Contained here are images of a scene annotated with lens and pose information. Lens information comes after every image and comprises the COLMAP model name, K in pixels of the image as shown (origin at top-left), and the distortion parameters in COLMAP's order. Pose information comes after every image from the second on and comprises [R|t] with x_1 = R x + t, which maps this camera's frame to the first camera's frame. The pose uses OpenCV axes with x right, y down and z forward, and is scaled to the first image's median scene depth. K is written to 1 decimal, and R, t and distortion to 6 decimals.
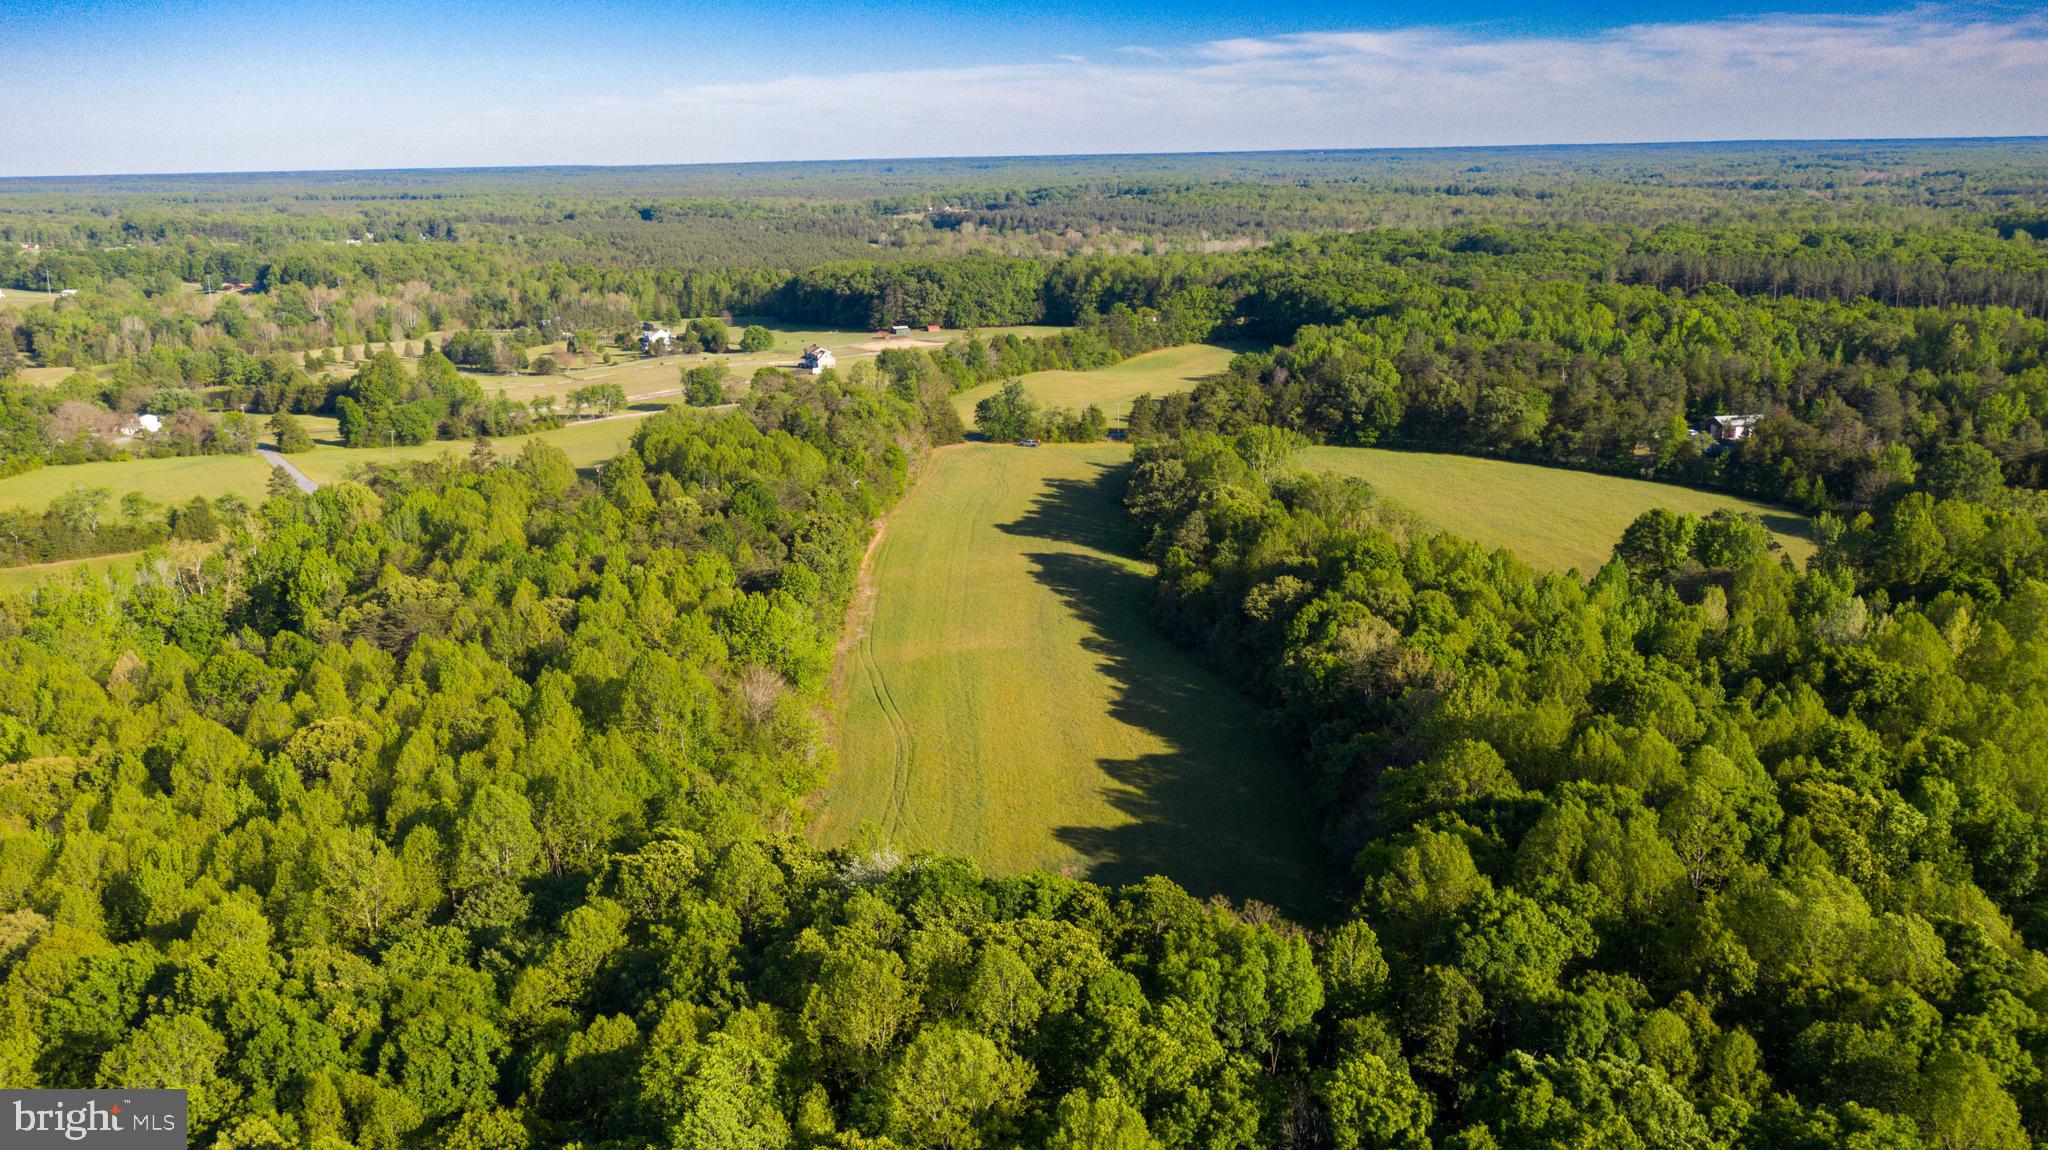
lens RADIAL K [[1632.5, 0, 1031.3], [0, 1632.5, 577.8], [0, 0, 1]] dist [0.001458, 0.000082]
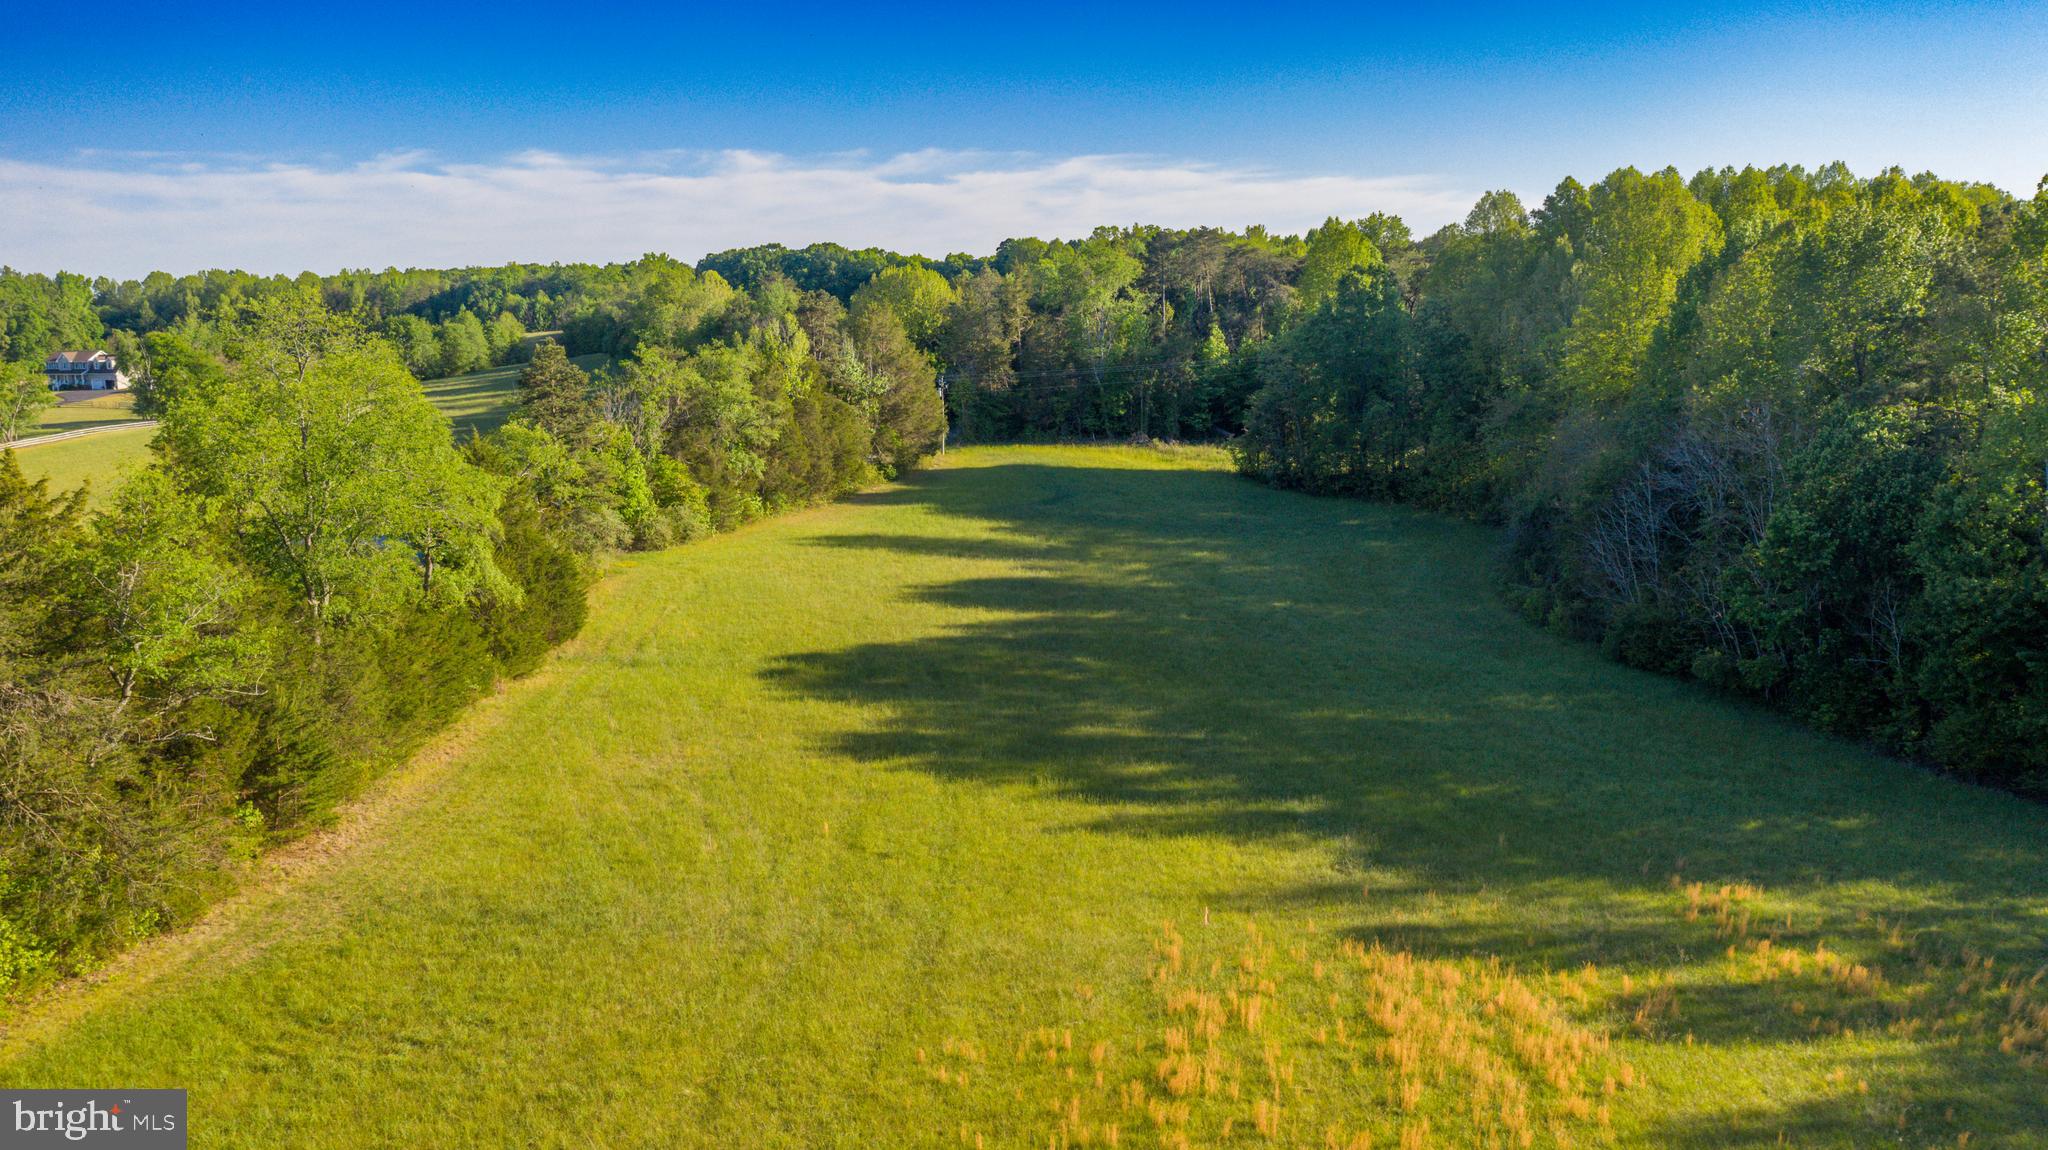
lens RADIAL K [[1632.5, 0, 1018.4], [0, 1632.5, 591.0], [0, 0, 1]] dist [0.001458, 0.000082]
pose [[0.617311, -0.130227, 0.775866, -0.292298], [0.200715, 0.979638, 0.004732, -0.007919], [-0.760684, 0.152807, 0.630880, 0.374183]]
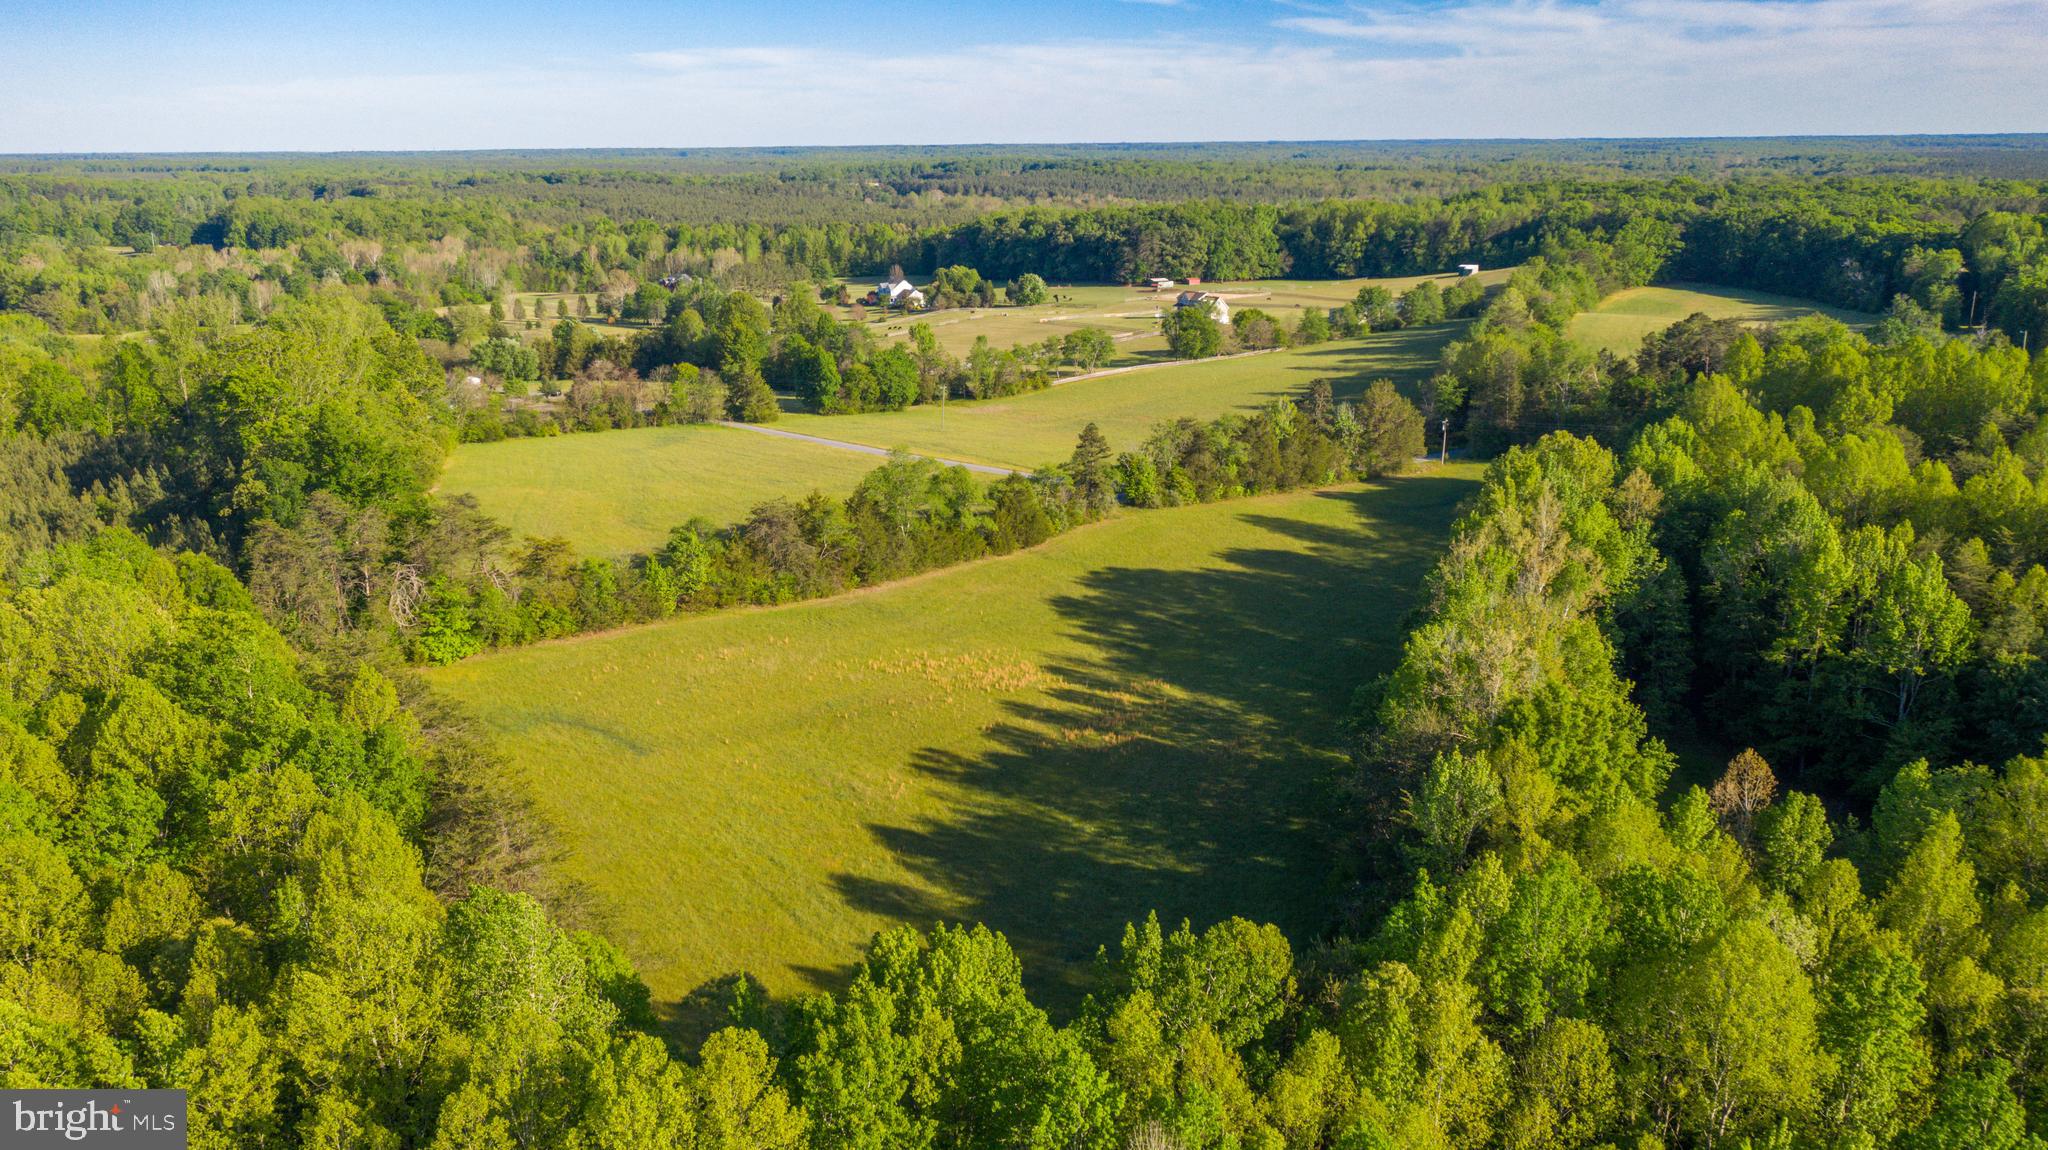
lens RADIAL K [[1632.5, 0, 1030.4], [0, 1632.5, 569.5], [0, 0, 1]] dist [0.001458, 0.000082]
pose [[0.988119, -0.028845, 0.150958, -0.275164], [0.029142, 0.999575, 0.000245, -0.005866], [-0.150901, 0.004157, 0.988540, 0.175994]]
